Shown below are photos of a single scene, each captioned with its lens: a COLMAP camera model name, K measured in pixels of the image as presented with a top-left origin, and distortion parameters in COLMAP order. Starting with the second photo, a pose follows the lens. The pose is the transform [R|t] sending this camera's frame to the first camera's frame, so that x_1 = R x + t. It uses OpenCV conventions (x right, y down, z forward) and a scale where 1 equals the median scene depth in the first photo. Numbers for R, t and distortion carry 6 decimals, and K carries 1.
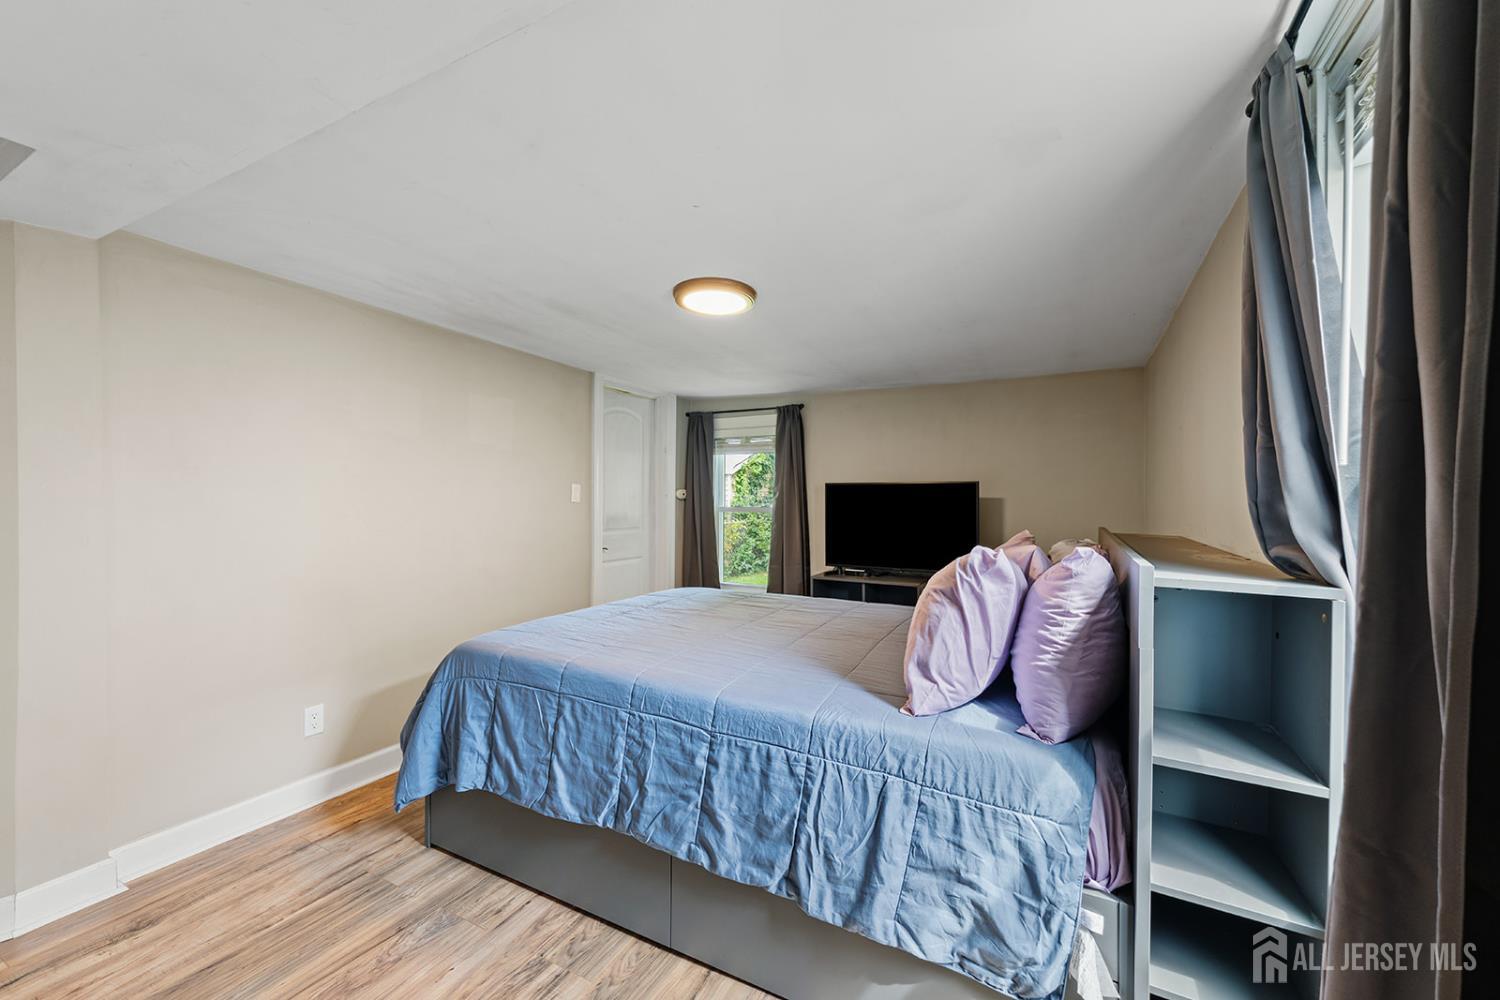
lens RADIAL K [[571.1, 0, 748.0], [0, 571.1, 497.5], [0, 0, 1]] dist [0.016731, -0.006628]
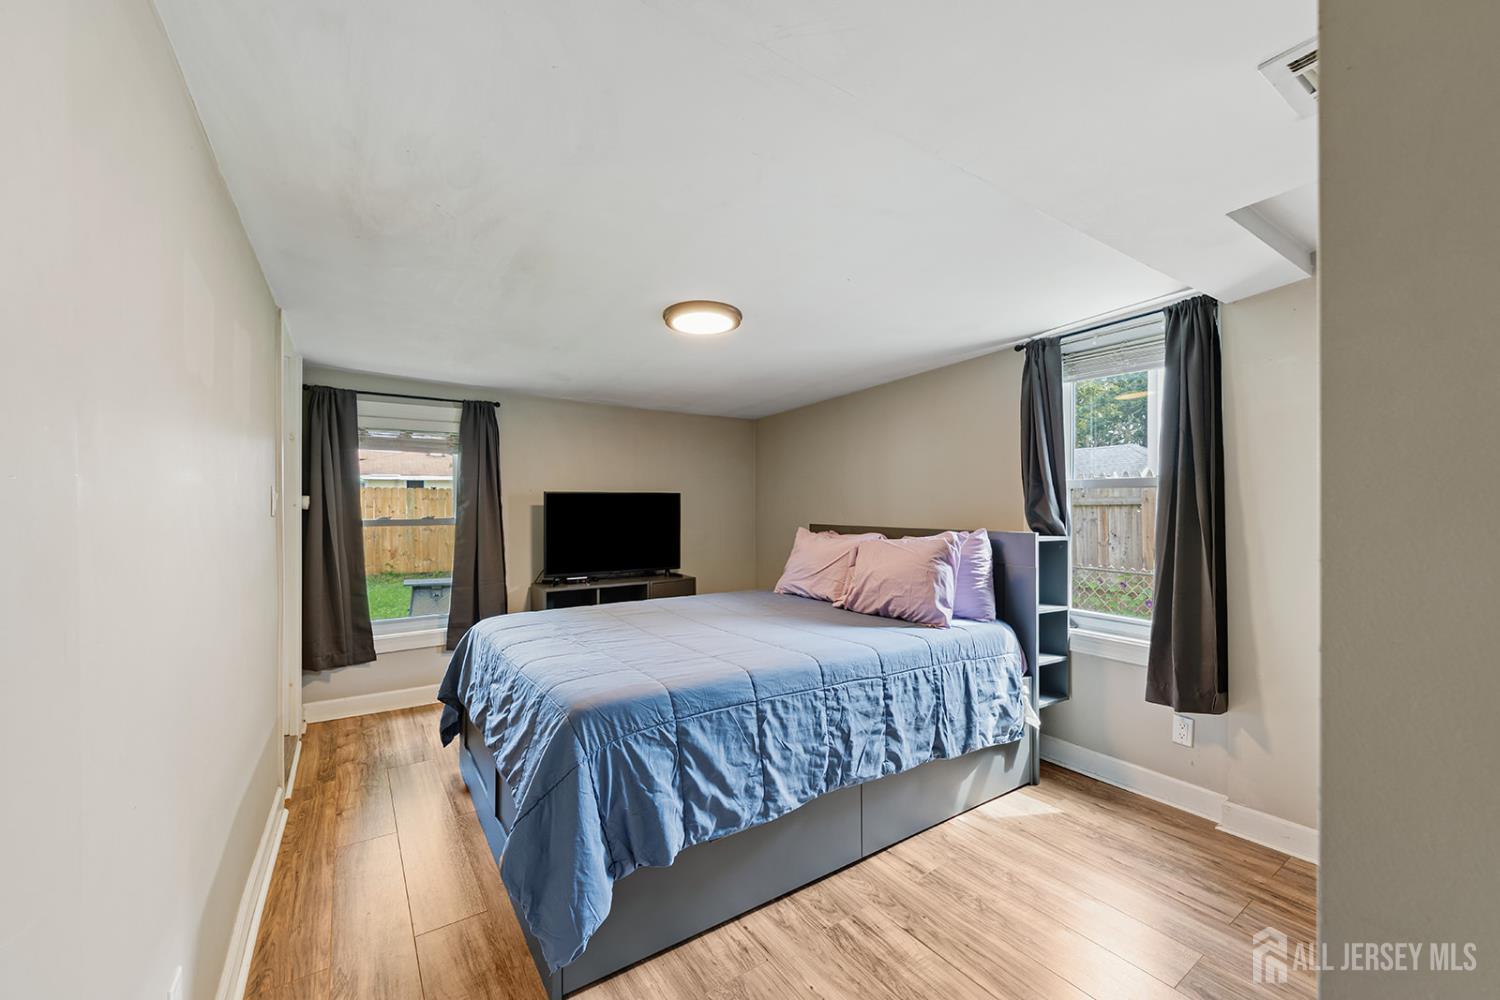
lens RADIAL K [[571.1, 0, 748.0], [0, 571.1, 497.5], [0, 0, 1]] dist [0.016731, -0.006628]
pose [[0.495401, 0.009532, 0.868612, -1.329056], [0.003013, 0.999915, -0.012692, -0.003424], [-0.868659, 0.008905, 0.495330, 0.560127]]
